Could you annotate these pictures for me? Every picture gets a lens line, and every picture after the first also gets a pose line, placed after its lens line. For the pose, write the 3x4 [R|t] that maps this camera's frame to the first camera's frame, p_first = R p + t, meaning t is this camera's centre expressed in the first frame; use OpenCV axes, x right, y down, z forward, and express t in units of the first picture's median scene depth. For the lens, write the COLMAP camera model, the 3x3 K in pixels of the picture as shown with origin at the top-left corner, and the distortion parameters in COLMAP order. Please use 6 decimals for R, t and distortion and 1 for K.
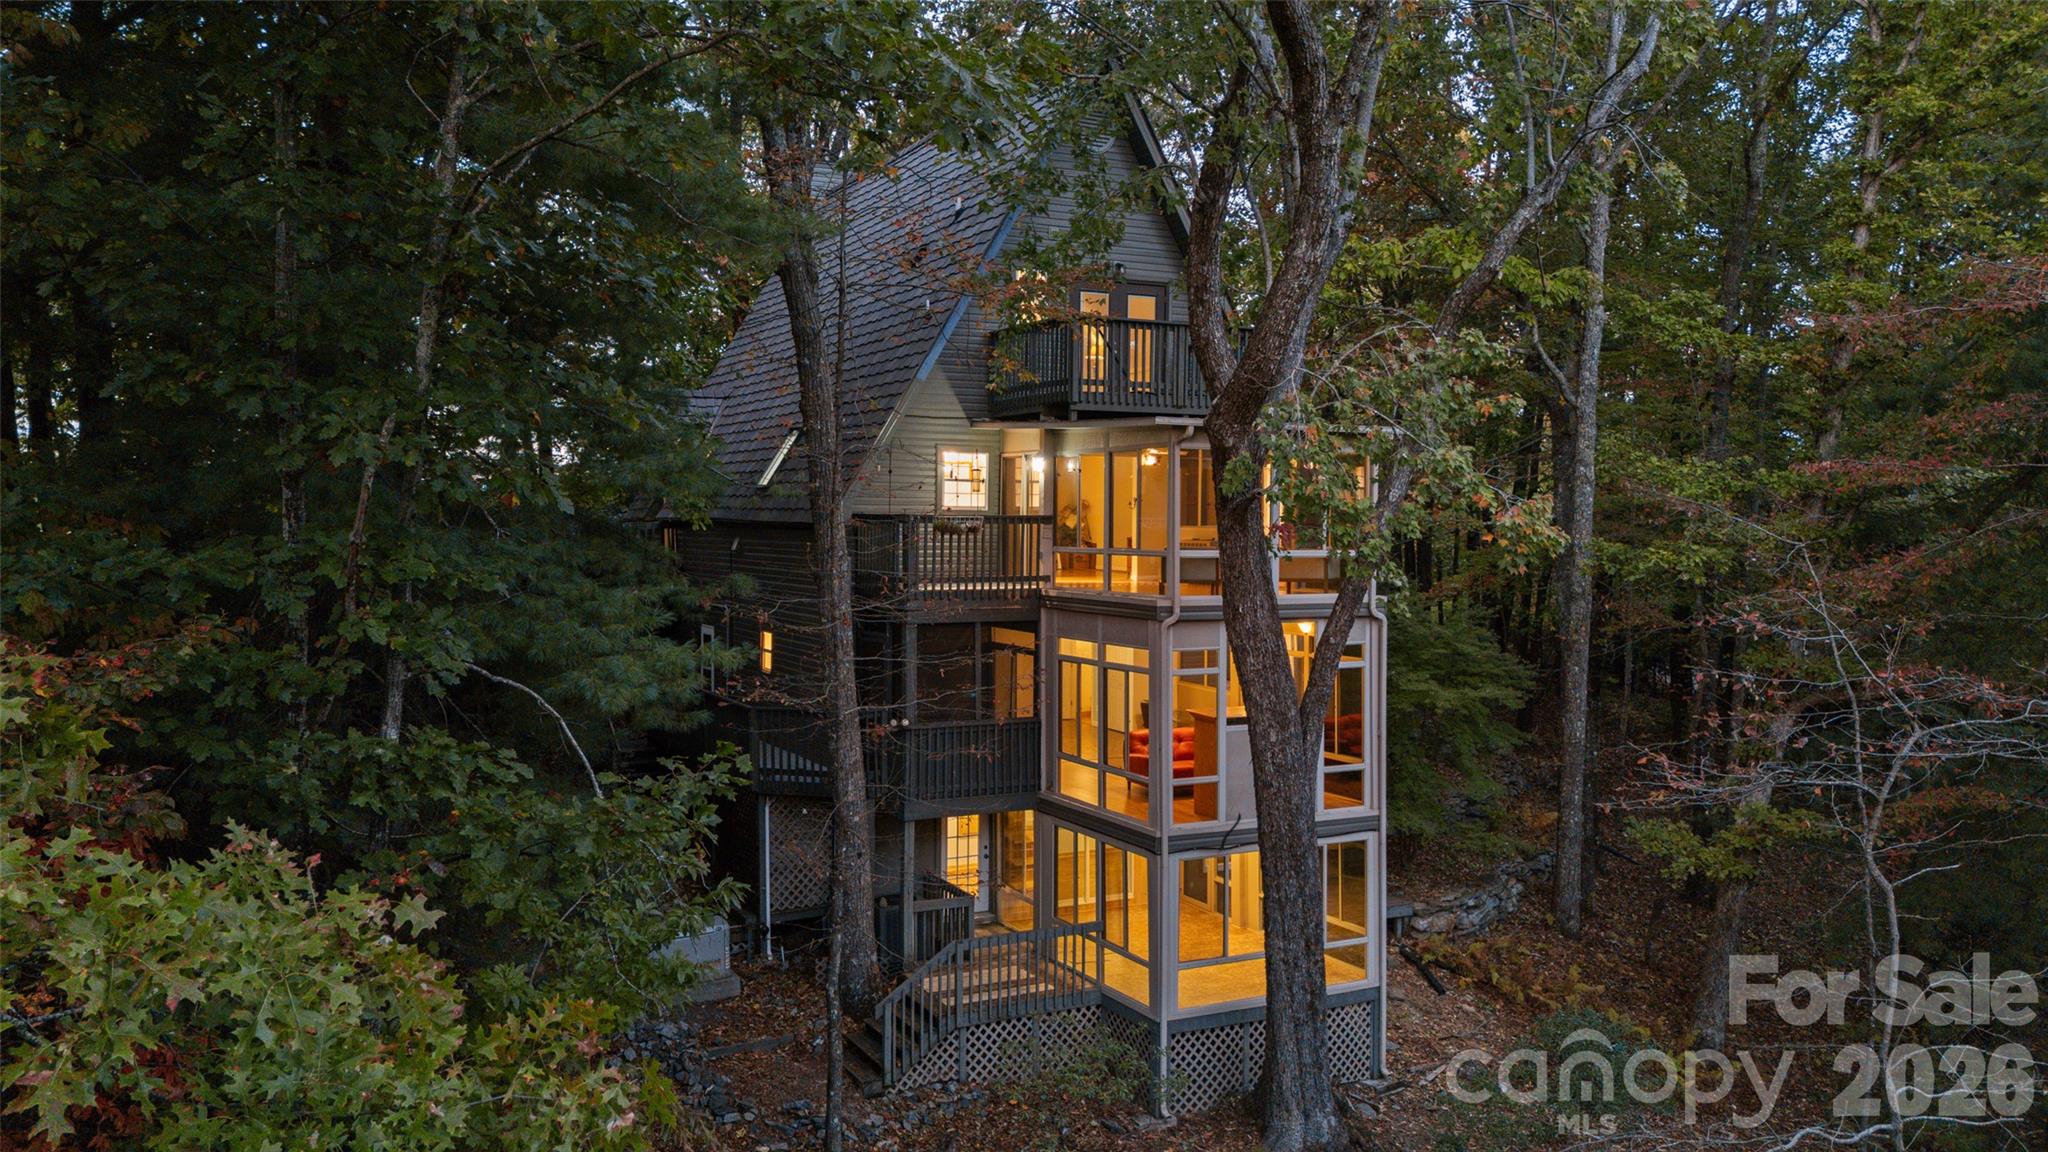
lens RADIAL K [[1520.5, 0, 1016.4], [0, 1520.5, 574.6], [0, 0, 1]] dist [0.107343, -0.086085]
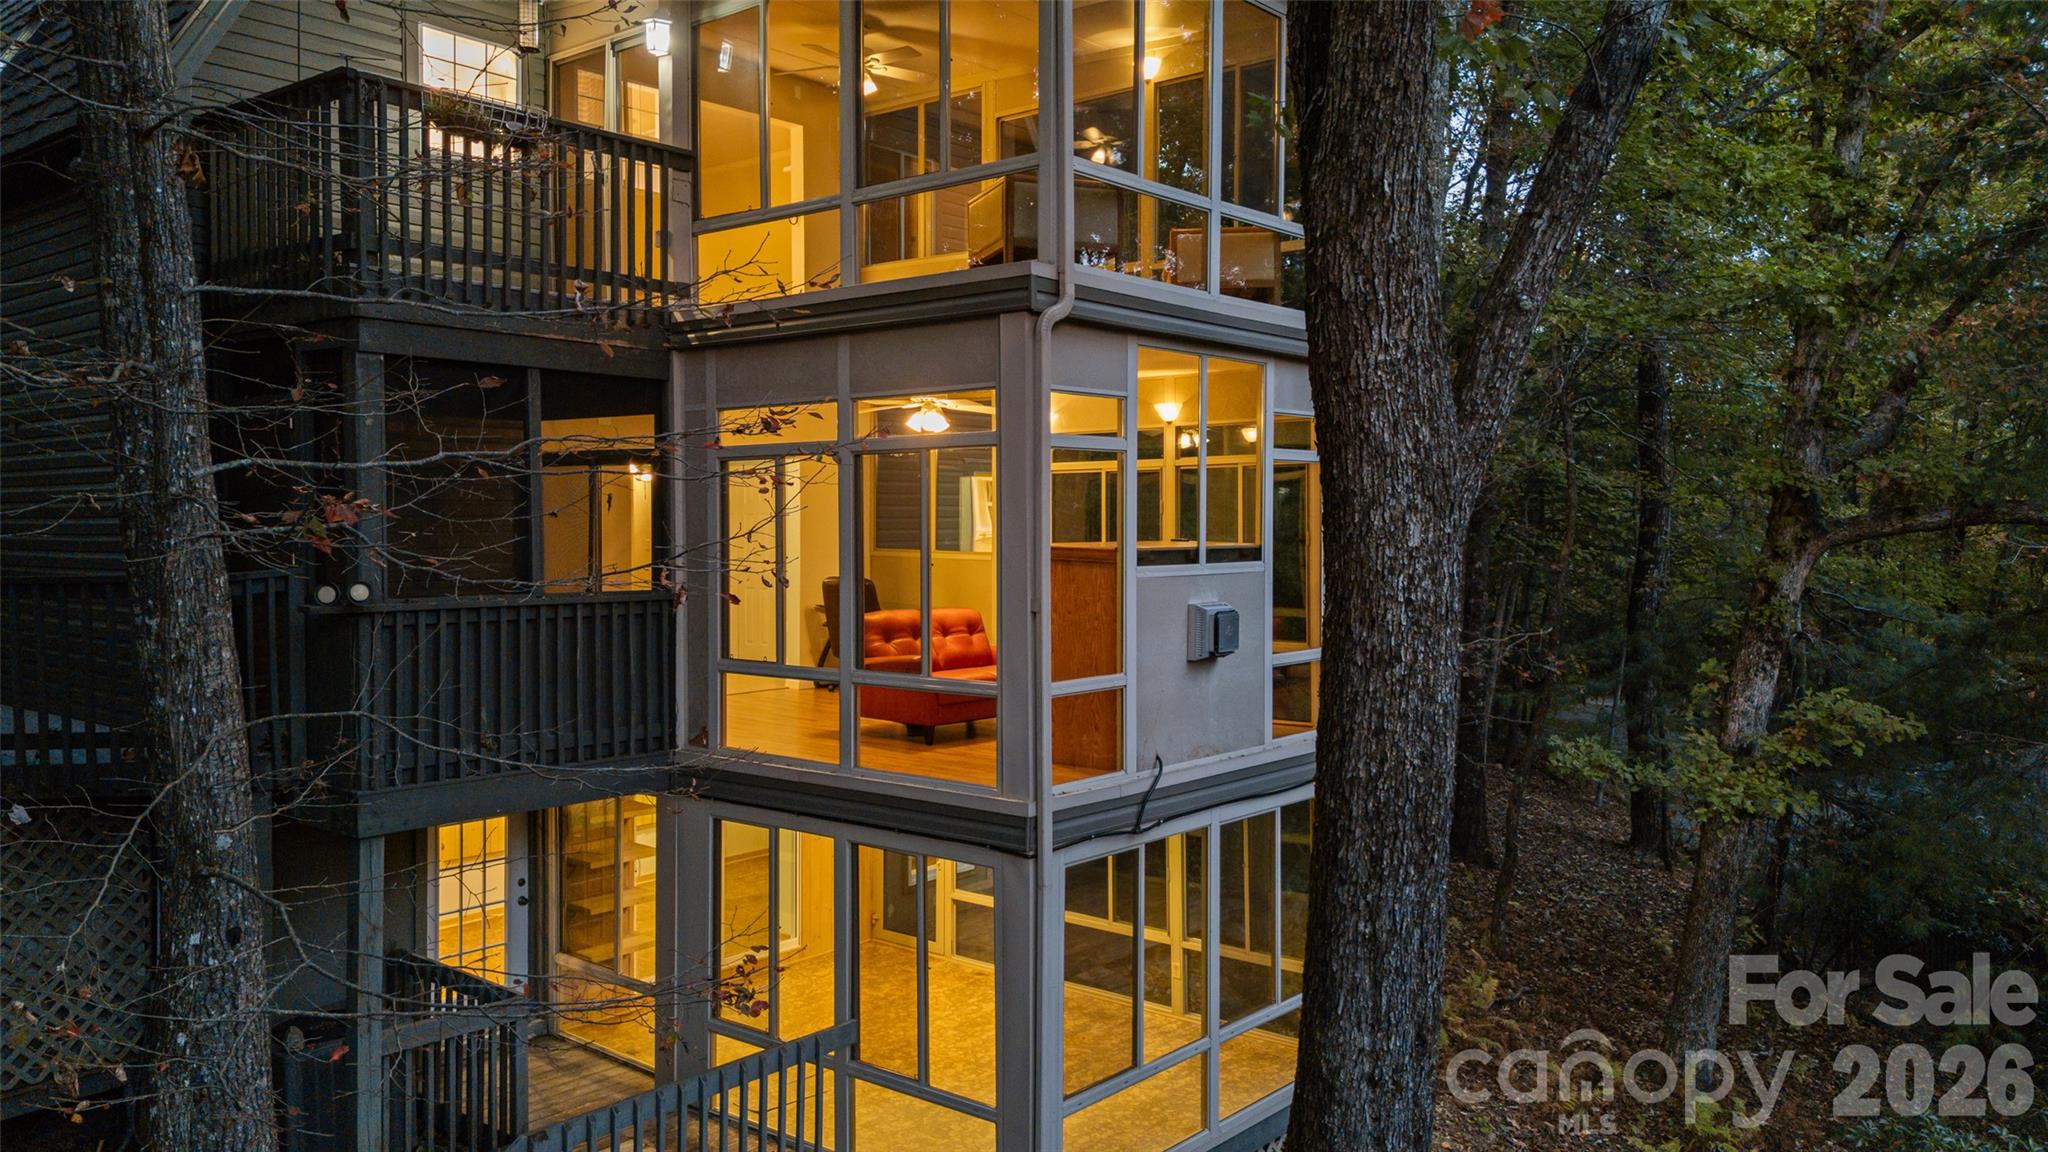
lens RADIAL K [[1520.5, 0, 1026.1], [0, 1520.5, 558.5], [0, 0, 1]] dist [0.107343, -0.086085]
pose [[0.925264, -0.014359, 0.379052, -0.063163], [0.018255, 0.999811, -0.006684, 0.091678], [-0.378885, 0.013104, 0.925351, 0.540603]]
